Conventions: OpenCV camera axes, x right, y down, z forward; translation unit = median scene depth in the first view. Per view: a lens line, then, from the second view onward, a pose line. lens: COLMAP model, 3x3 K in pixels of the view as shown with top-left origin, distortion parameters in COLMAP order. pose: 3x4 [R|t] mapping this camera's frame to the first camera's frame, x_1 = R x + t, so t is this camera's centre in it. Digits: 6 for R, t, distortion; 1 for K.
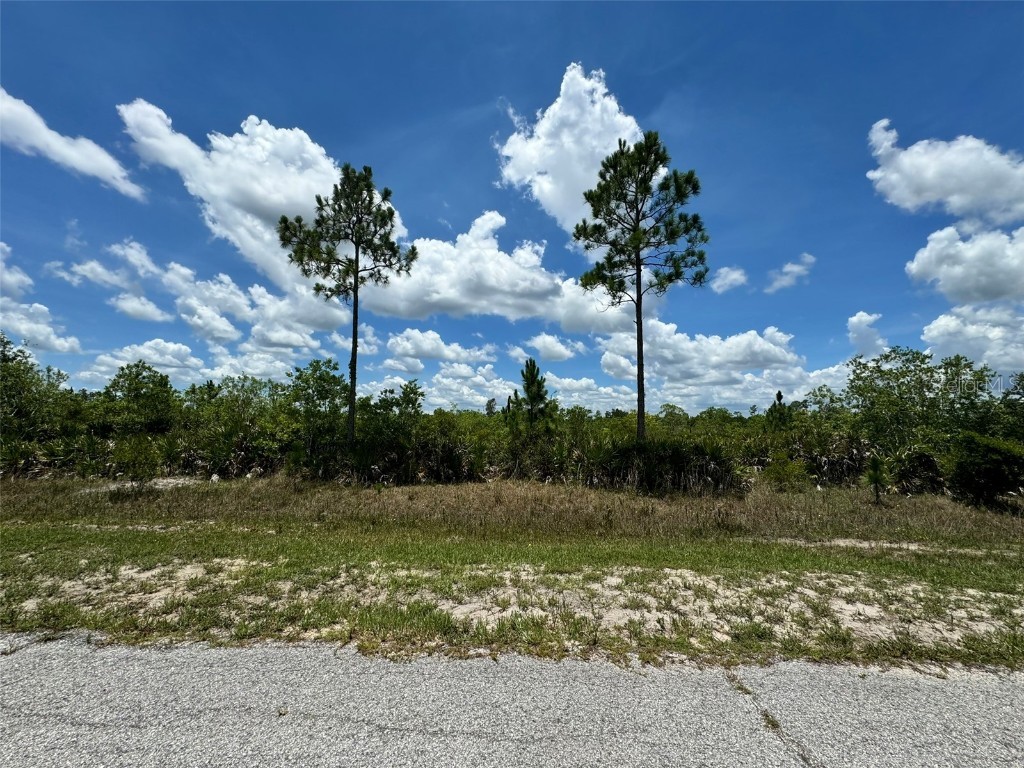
lens RADIAL K [[401.9, 0, 512.7], [0, 401.9, 379.9], [0, 0, 1]] dist [-0.004030, 0.000767]
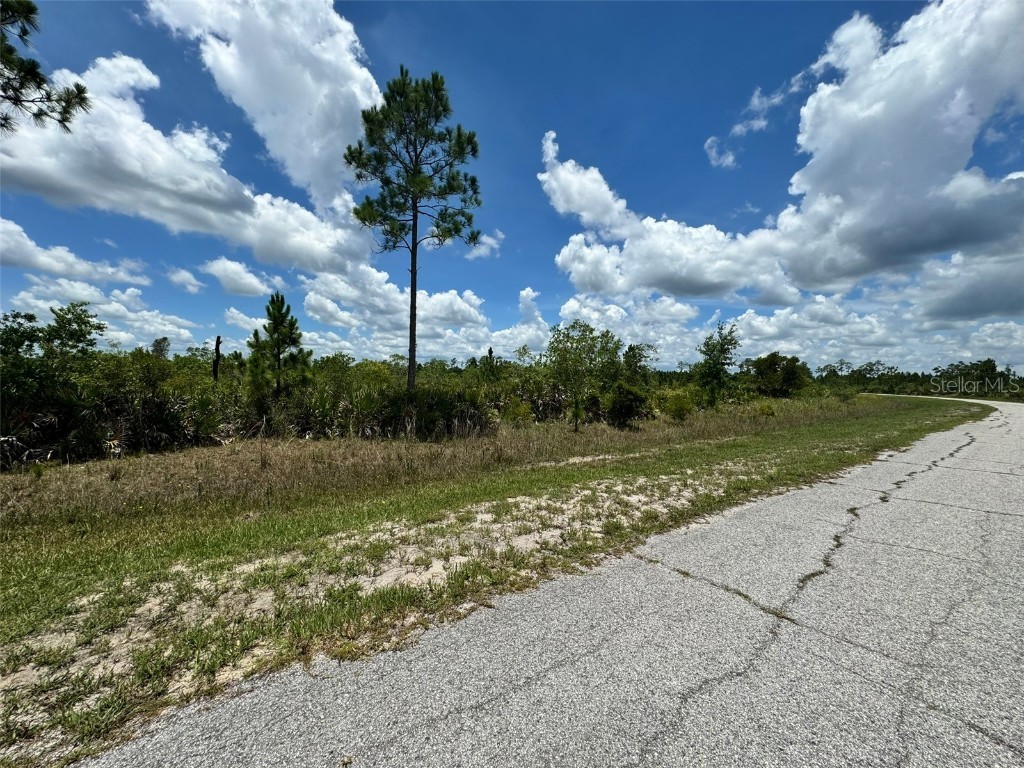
lens RADIAL K [[421.1, 0, 486.1], [0, 421.1, 381.5], [0, 0, 1]] dist [0.001735, 0.000405]
pose [[0.771849, -0.001896, 0.635803, -0.197499], [-0.079147, 0.991931, 0.099042, 0.007837], [-0.630860, -0.126767, 0.765471, 0.055002]]
